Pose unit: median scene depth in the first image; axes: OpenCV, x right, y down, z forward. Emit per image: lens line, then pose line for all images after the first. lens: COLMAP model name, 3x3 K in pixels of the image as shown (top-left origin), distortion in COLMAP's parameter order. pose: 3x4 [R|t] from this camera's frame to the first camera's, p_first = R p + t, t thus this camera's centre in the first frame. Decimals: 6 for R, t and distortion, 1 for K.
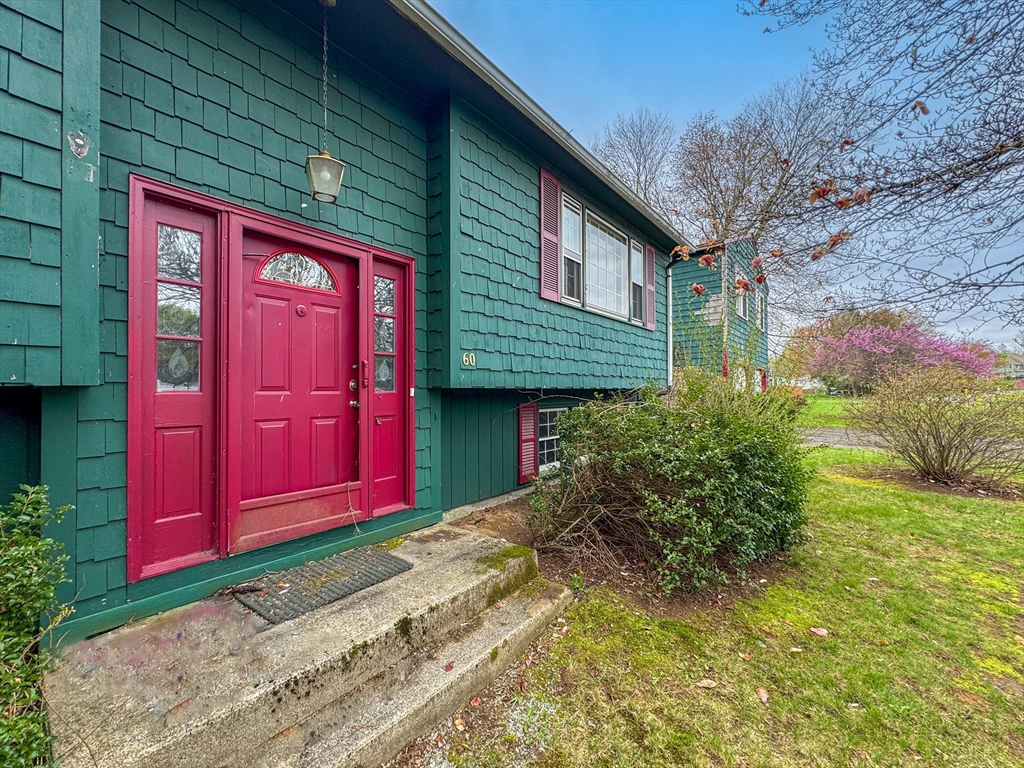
lens RADIAL K [[415.0, 0, 512.0], [0, 415.0, 384.0], [0, 0, 1]] dist [0.006842, 0.000195]
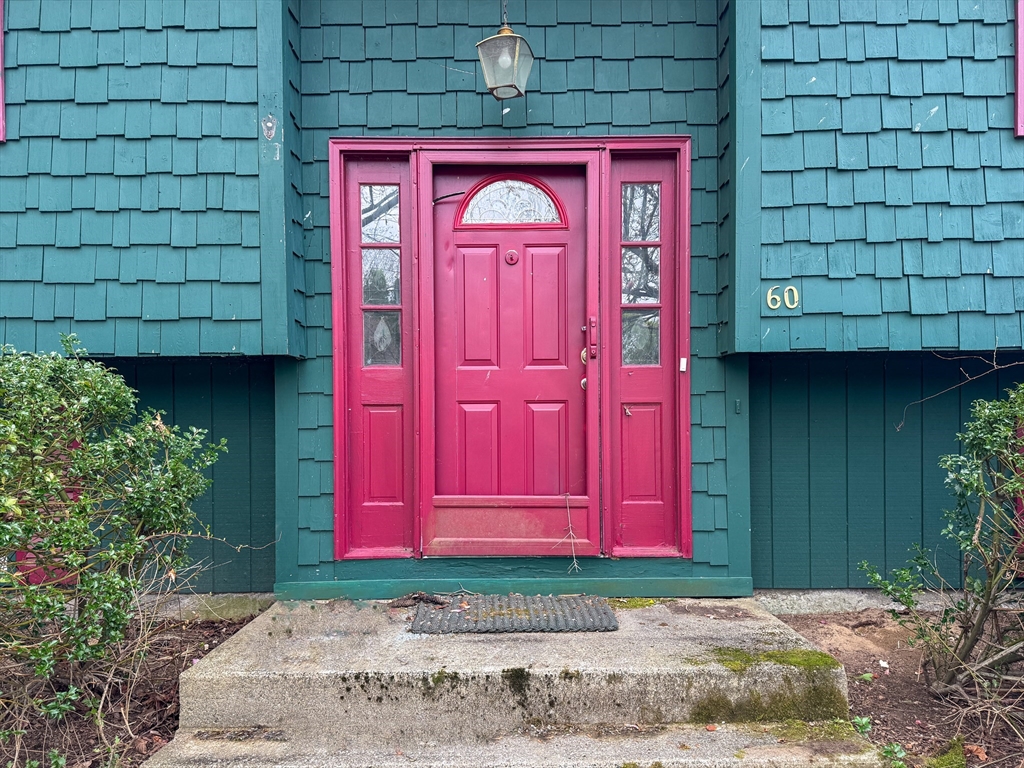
lens RADIAL K [[742.4, 0, 509.7], [0, 742.4, 414.1], [0, 0, 1]] dist [0.091242, -0.097391]
pose [[0.638418, -0.004491, -0.769677, 0.530640], [0.017343, 0.999813, 0.008551, 0.096590], [0.769495, -0.018808, 0.638376, 0.149511]]
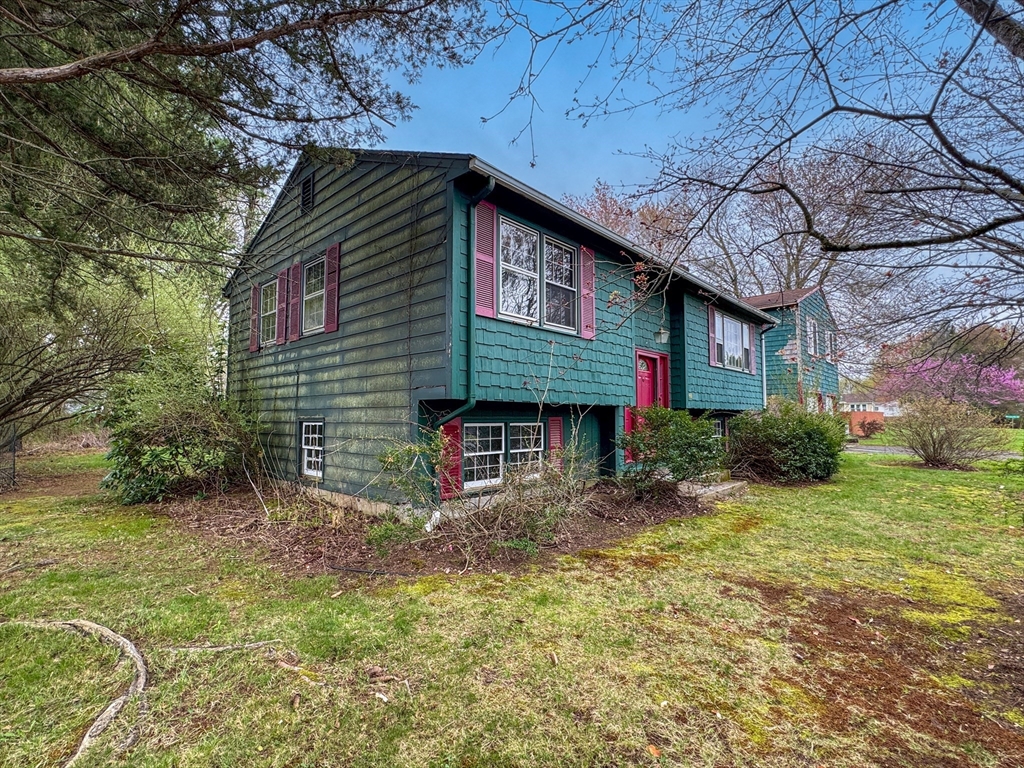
lens RADIAL K [[495.1, 0, 508.7], [0, 495.1, 384.0], [0, 0, 1]] dist [0.012428, 0.000415]
pose [[0.998469, -0.002195, -0.055275, -1.259719], [-0.000640, 0.998688, -0.051212, 0.021924], [0.055315, 0.051169, 0.997157, -2.423129]]
